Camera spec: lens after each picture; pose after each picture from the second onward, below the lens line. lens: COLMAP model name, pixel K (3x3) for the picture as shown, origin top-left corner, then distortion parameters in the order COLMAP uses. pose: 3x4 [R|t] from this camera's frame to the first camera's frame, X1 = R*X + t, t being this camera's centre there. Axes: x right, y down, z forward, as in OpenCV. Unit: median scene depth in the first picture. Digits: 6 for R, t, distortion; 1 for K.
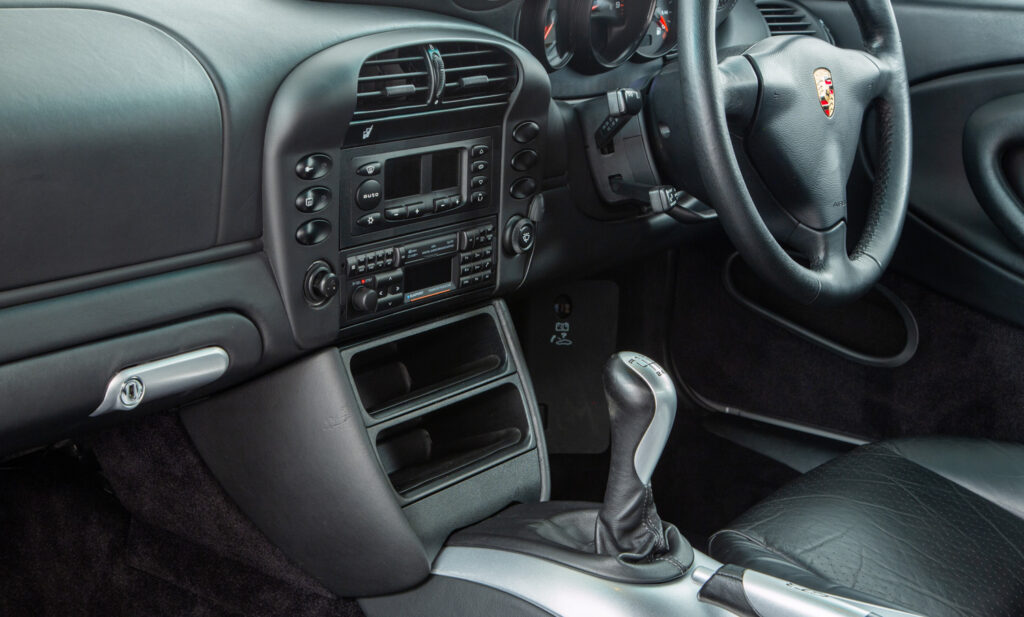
lens RADIAL K [[1621.8, 0, 514.6], [0, 1621.8, 310.0], [0, 0, 1]] dist [0.222070, 0.000000]
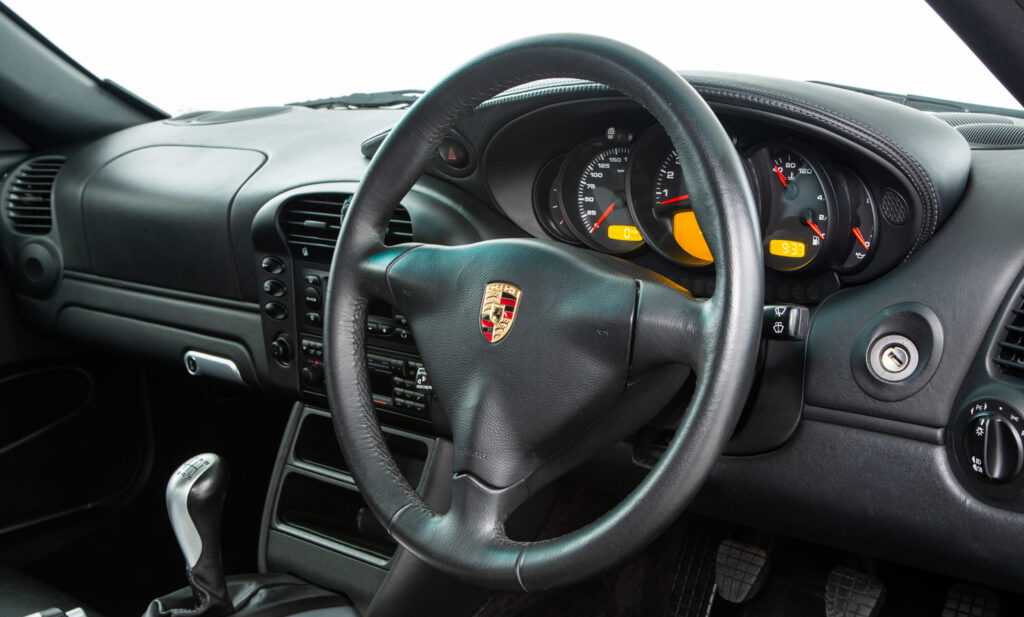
lens RADIAL K [[1553.5, 0, 533.1], [0, 1553.5, 314.3], [0, 0, 1]] dist [0.137777, 0.000000]
pose [[-0.263063, 0.139599, -0.954626, 1.013149], [-0.193913, 0.961633, 0.194059, -0.318337], [0.945090, 0.236164, -0.225900, 1.361599]]
